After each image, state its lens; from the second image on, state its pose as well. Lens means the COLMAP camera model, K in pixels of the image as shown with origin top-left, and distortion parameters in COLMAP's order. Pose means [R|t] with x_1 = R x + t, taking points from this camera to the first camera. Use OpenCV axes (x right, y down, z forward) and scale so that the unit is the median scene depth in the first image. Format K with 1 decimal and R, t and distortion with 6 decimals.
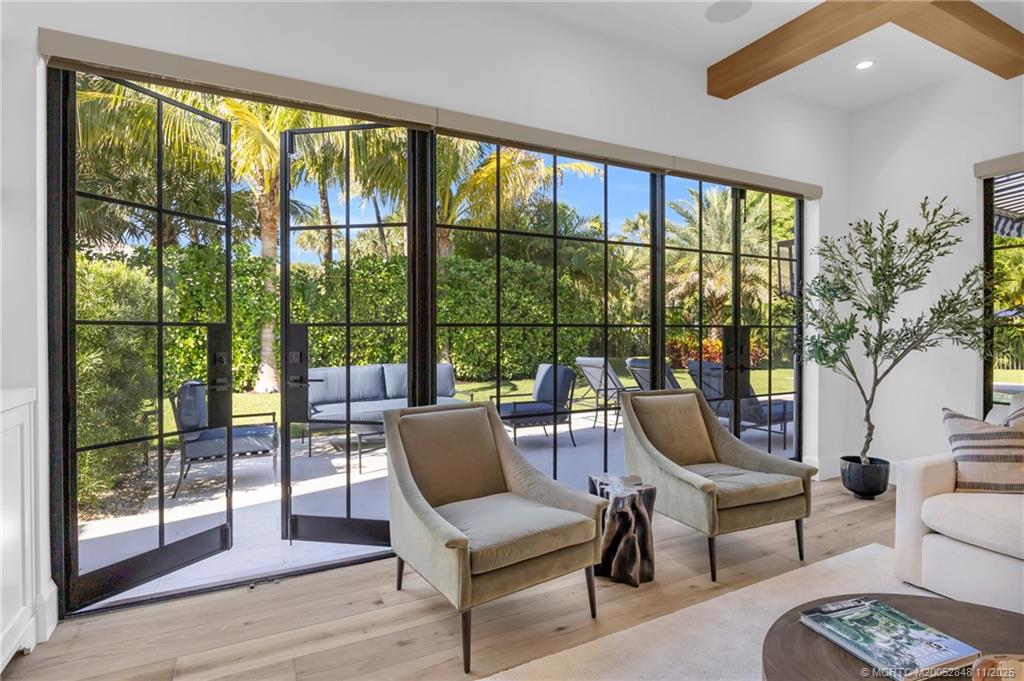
lens RADIAL K [[506.9, 0, 507.8], [0, 506.9, 338.3], [0, 0, 1]] dist [-0.001576, 0.000691]
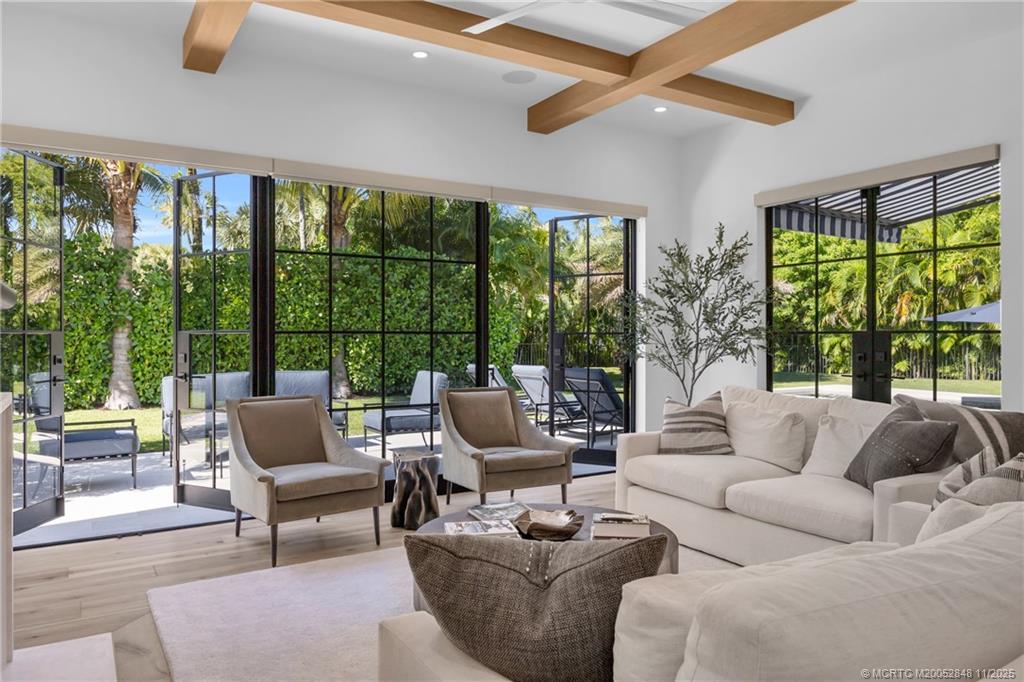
lens RADIAL K [[707.4, 0, 513.3], [0, 707.4, 341.6], [0, 0, 1]] dist [-0.002957, 0.003653]
pose [[0.997408, 0.000019, 0.071952, 0.209411], [0.000377, 0.999985, -0.005478, 0.003672], [-0.071951, 0.005491, 0.997393, -0.501273]]
